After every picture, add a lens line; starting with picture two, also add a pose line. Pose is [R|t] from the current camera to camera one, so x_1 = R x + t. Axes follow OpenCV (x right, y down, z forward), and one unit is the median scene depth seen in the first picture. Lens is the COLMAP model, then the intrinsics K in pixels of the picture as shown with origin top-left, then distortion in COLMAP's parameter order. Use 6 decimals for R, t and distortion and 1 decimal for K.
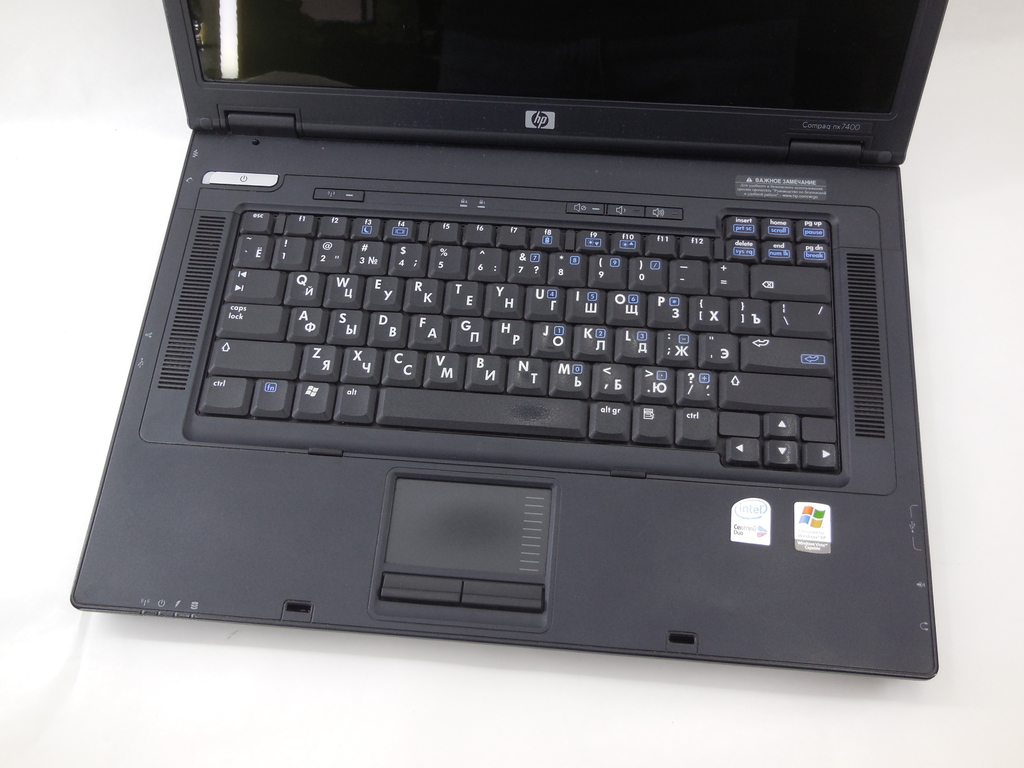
lens RADIAL K [[1022.9, 0, 512.0], [0, 1022.9, 384.0], [0, 0, 1]] dist [0.002470, 0.007643]
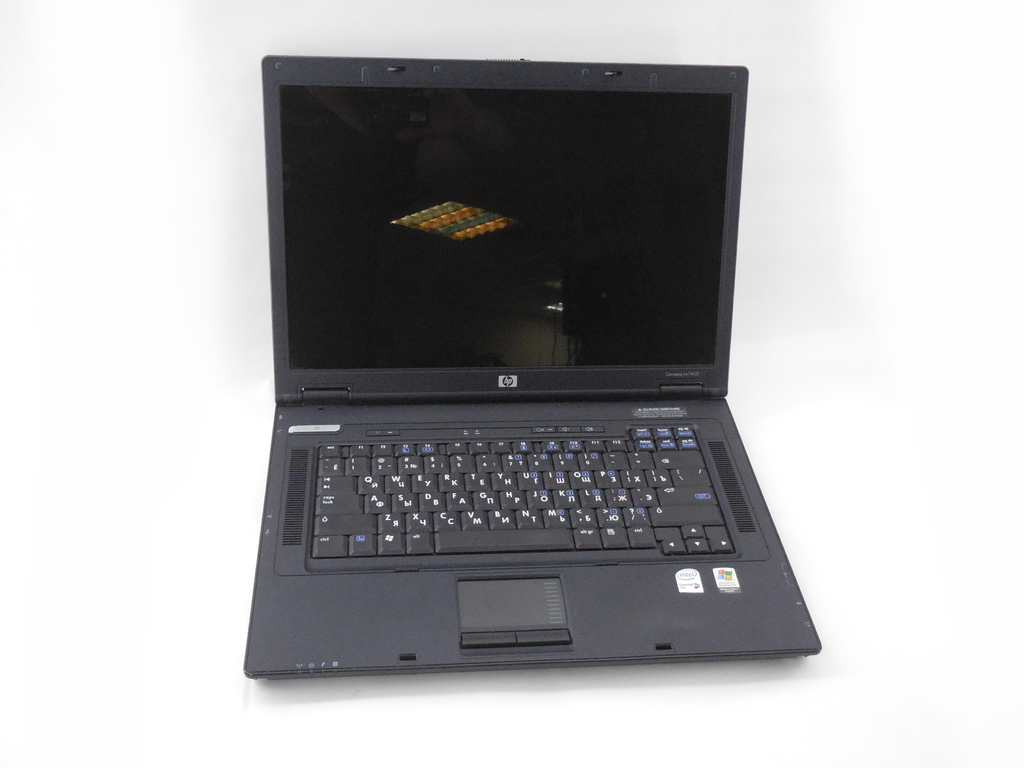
lens RADIAL K [[1022.9, 0, 512.0], [0, 1022.9, 384.0], [0, 0, 1]] dist [0.002470, 0.007643]
pose [[0.979728, -0.044252, 0.195383, -0.289400], [0.126302, 0.893486, -0.430965, 0.451348], [-0.155501, 0.446906, 0.880962, -0.420858]]
